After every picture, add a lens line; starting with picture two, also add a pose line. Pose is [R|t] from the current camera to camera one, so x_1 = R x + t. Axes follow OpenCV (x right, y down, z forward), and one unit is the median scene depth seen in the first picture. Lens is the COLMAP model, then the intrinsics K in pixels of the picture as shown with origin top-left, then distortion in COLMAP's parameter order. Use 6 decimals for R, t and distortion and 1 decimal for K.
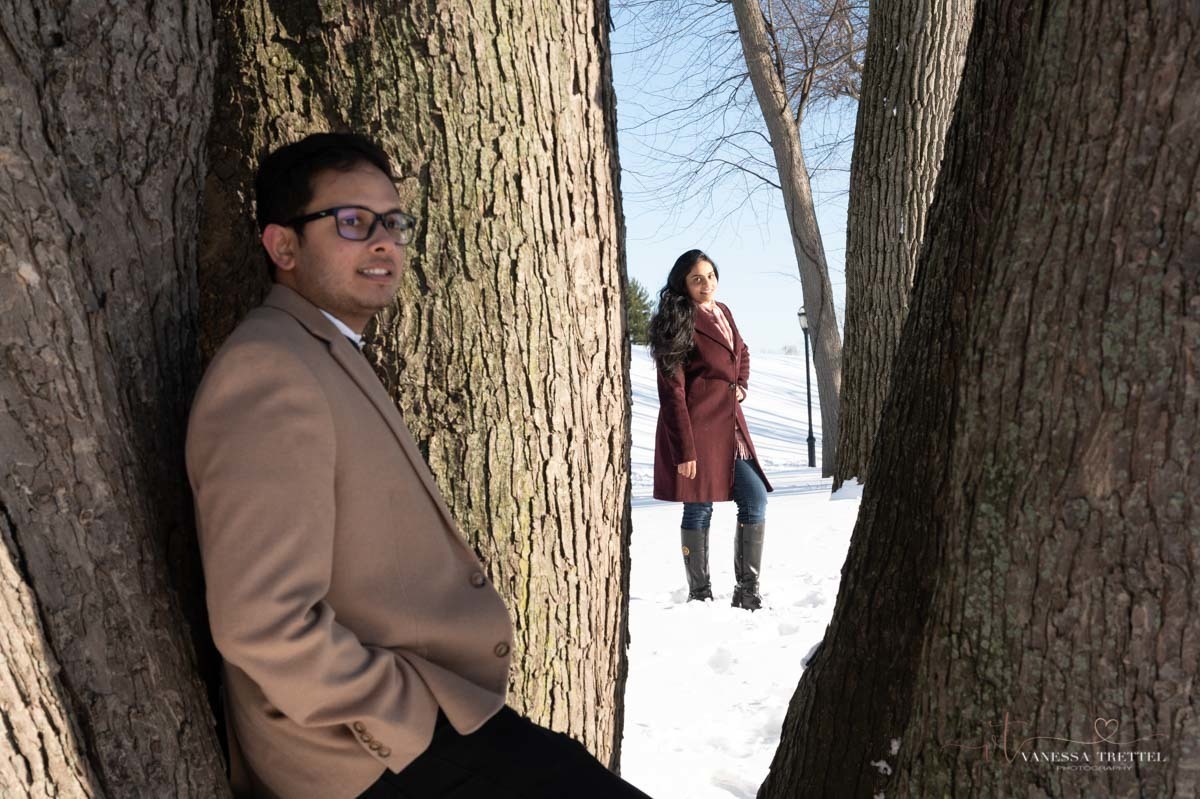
lens RADIAL K [[1688.3, 0, 595.2], [0, 1688.3, 398.1], [0, 0, 1]] dist [0.073460, 0.000000]
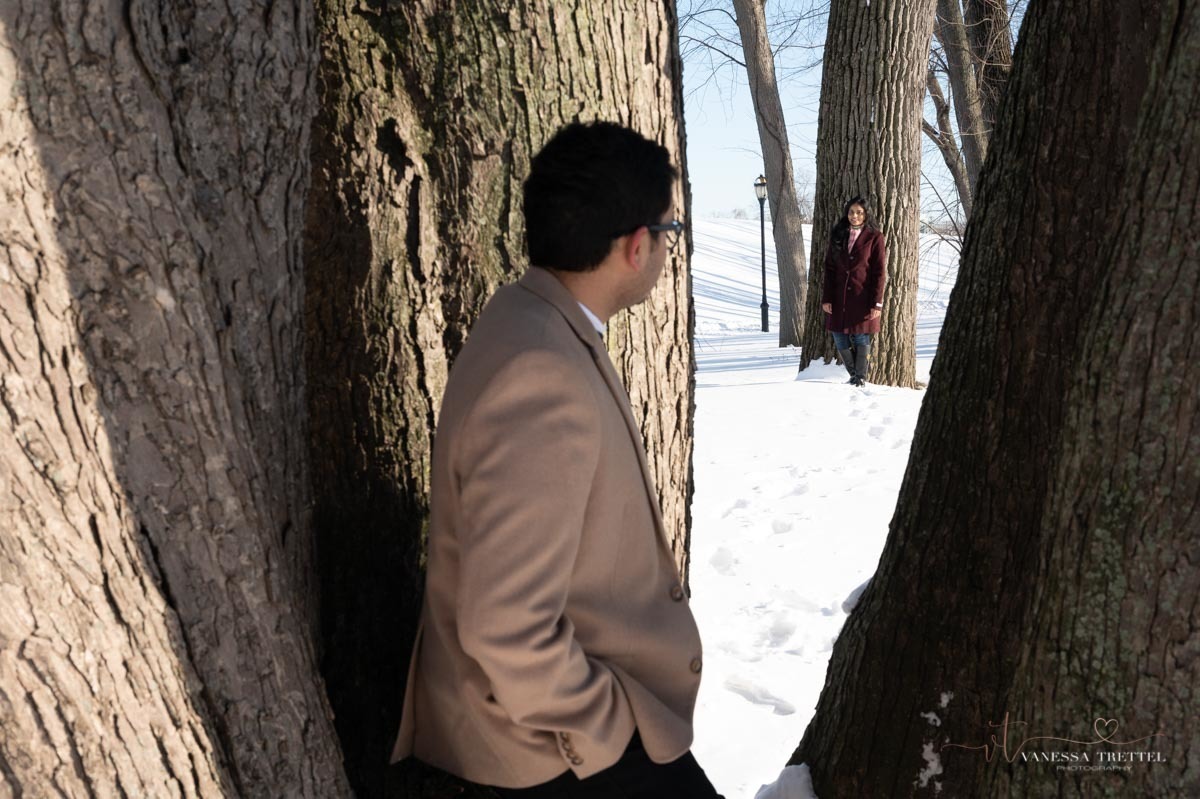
lens RADIAL K [[1610.2, 0, 594.6], [0, 1610.2, 404.6], [0, 0, 1]] dist [0.055908, 0.000000]
pose [[0.999608, 0.007632, 0.026947, -0.073525], [-0.010050, 0.995822, 0.090758, -0.070308], [-0.026142, -0.090993, 0.995508, 0.027370]]
